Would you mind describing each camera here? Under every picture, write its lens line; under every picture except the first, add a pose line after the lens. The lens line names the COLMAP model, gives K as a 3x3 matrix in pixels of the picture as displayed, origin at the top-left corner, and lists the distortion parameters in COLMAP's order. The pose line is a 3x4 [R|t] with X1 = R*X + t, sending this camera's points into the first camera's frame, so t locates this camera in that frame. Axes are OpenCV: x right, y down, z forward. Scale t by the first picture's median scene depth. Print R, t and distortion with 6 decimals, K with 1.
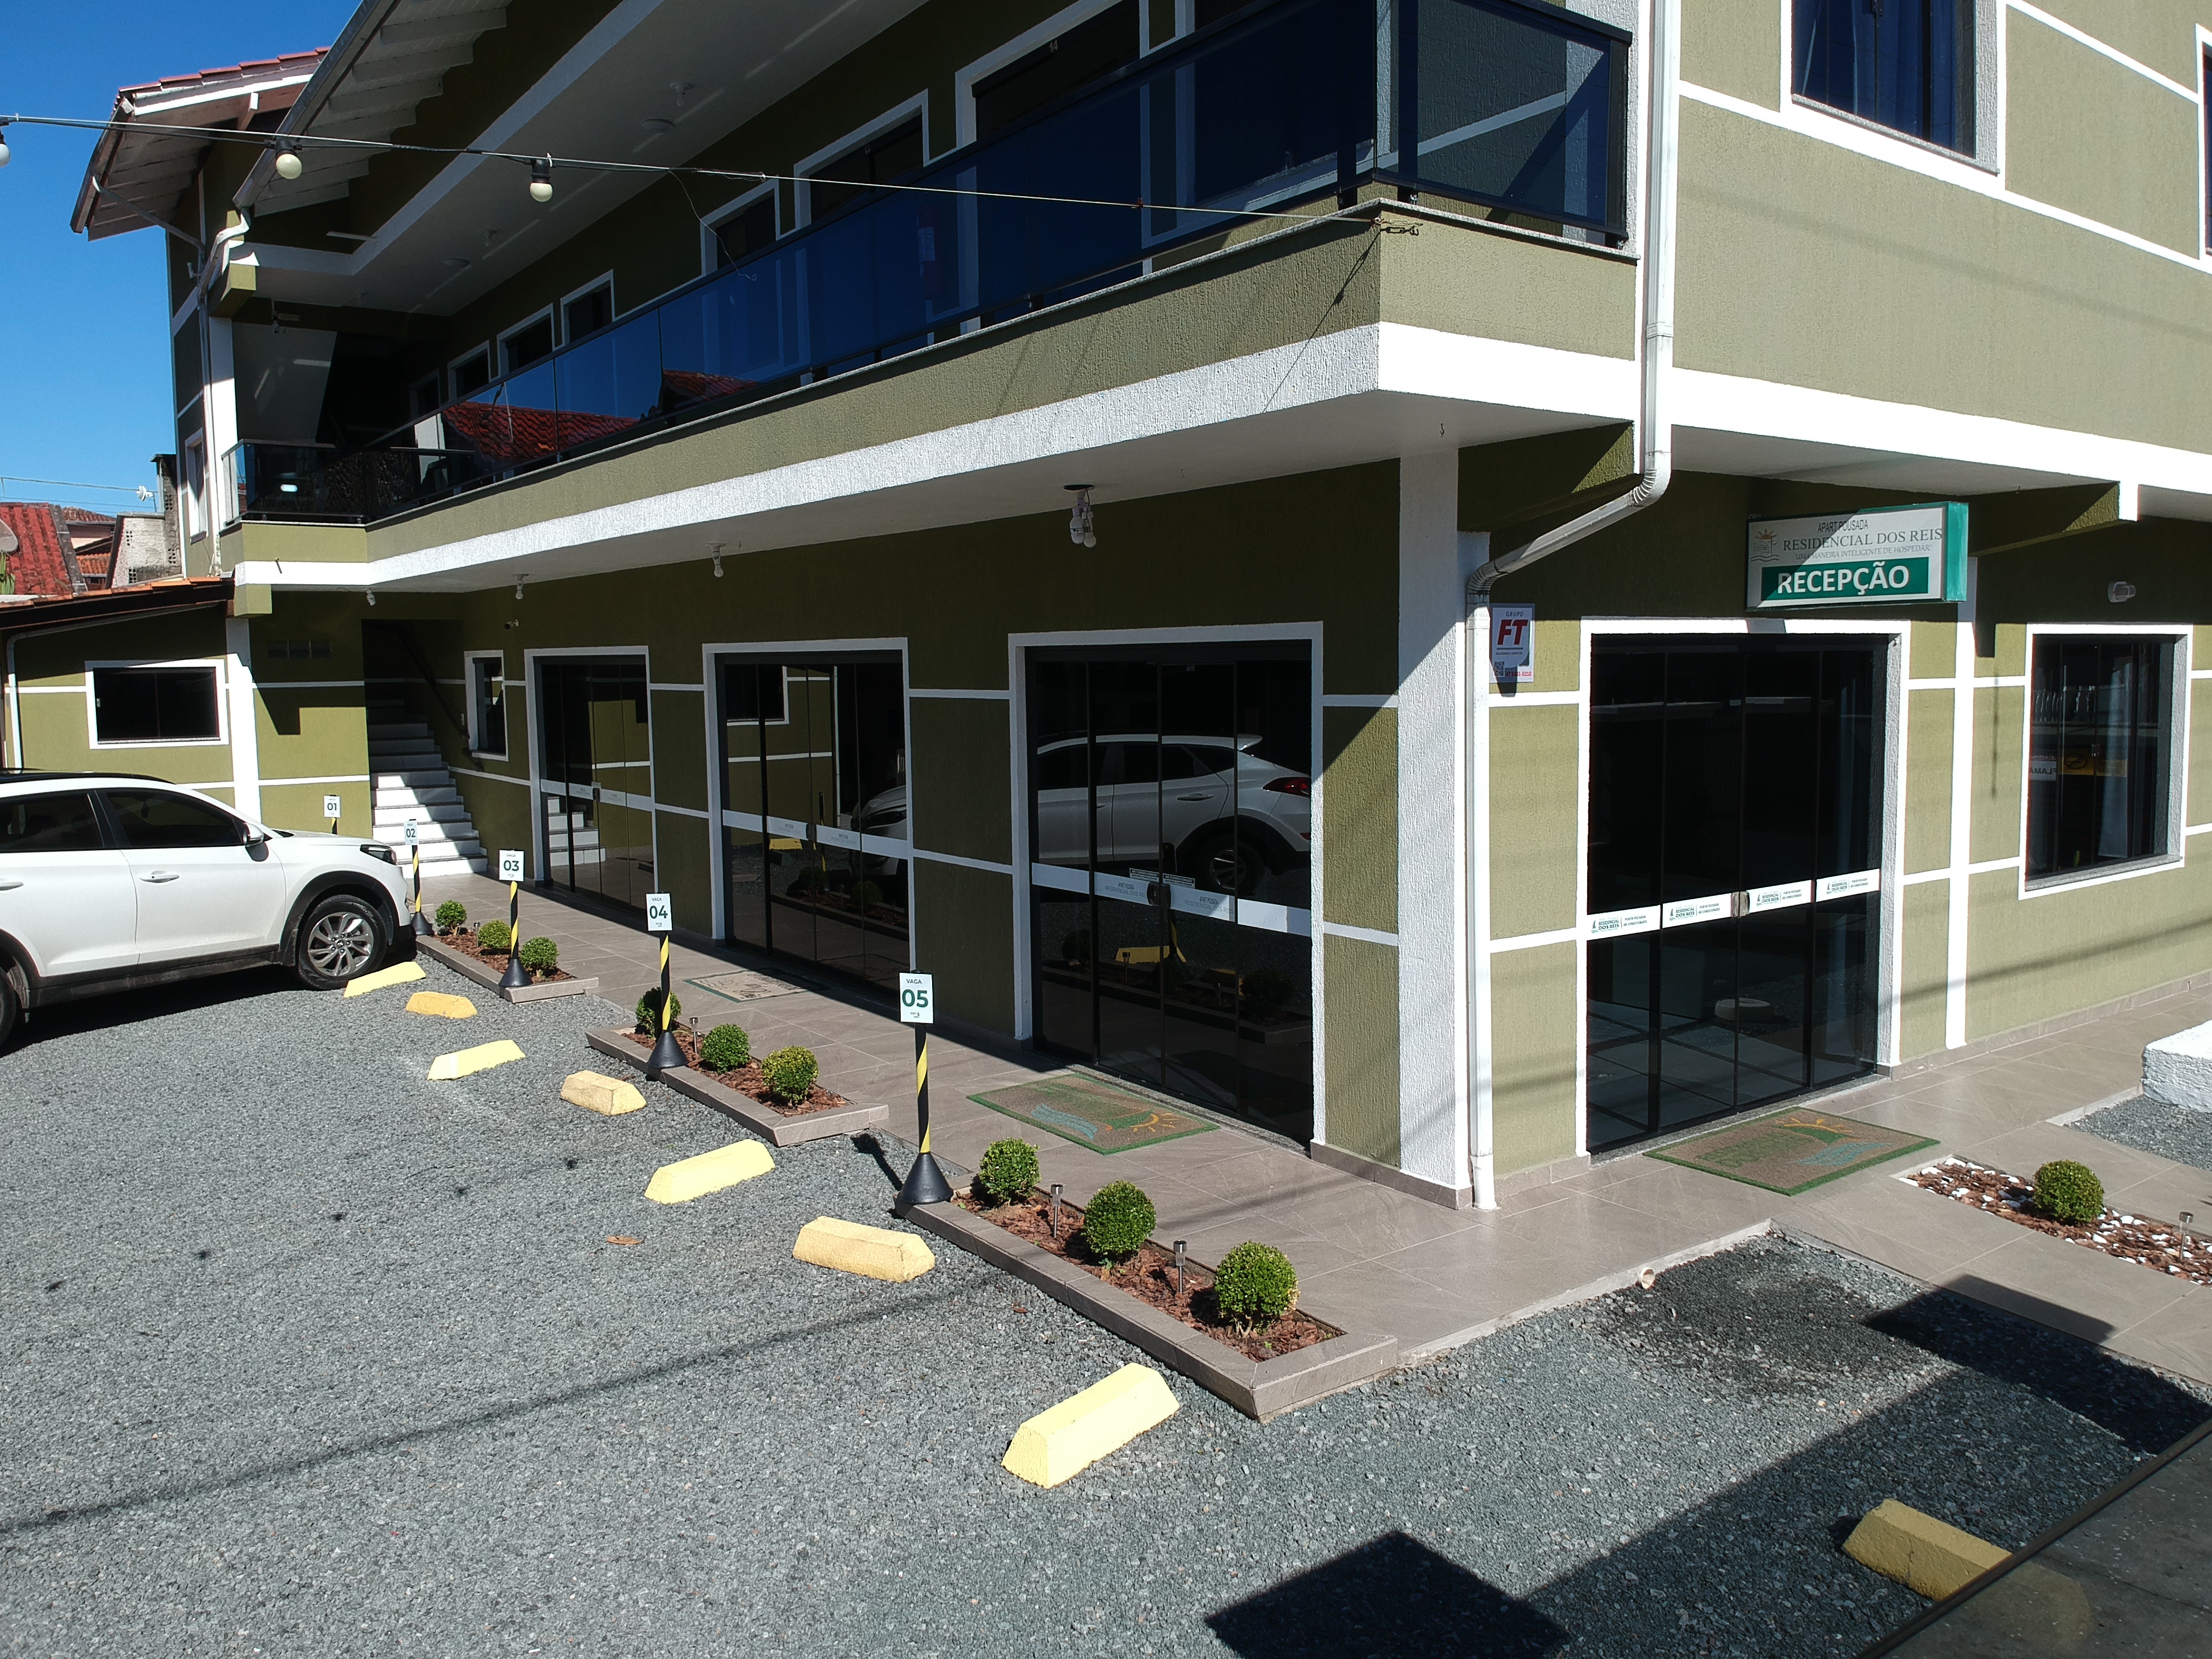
lens RADIAL K [[1610.9, 0, 1048.0], [0, 1610.9, 784.0], [0, 0, 1]] dist [0.083265, -0.143254]
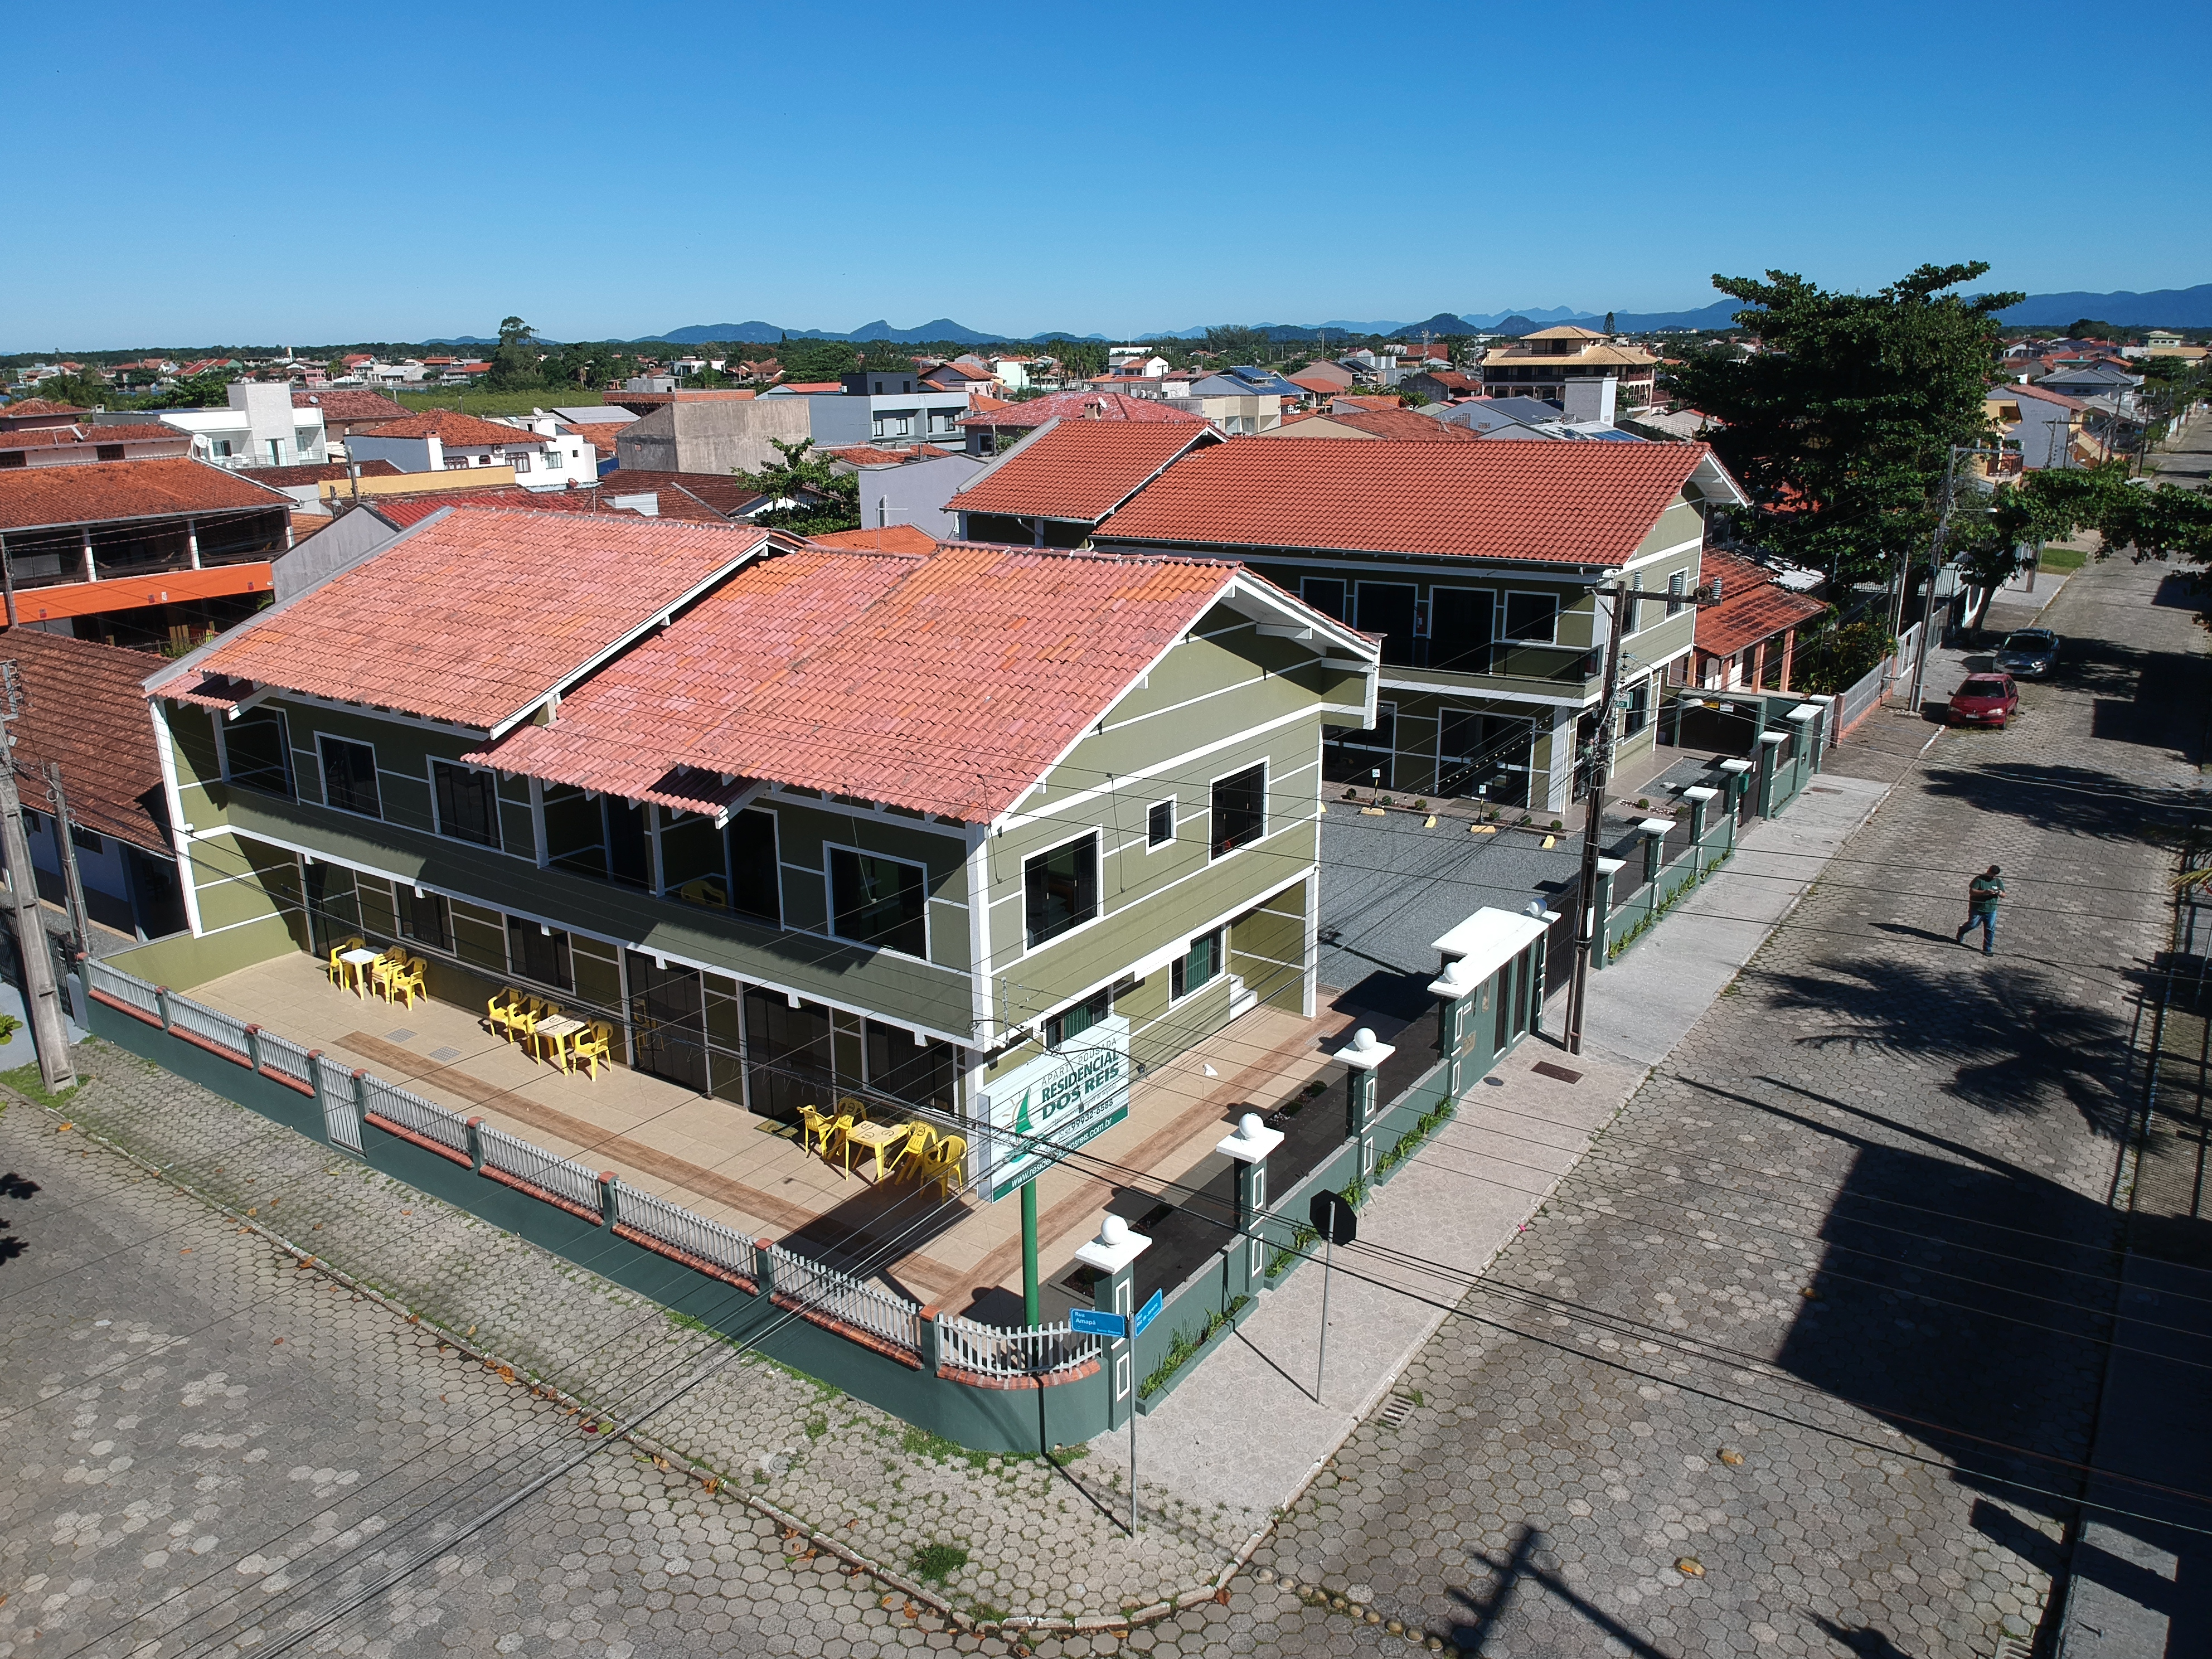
lens RADIAL K [[1614.3, 0, 1049.9], [0, 1614.3, 779.5], [0, 0, 1]] dist [0.086981, -0.153115]
pose [[0.947709, -0.085669, 0.307422, -3.211884], [0.032396, 0.984145, 0.174383, -0.934226], [-0.317487, -0.155305, 0.935458, -3.831267]]
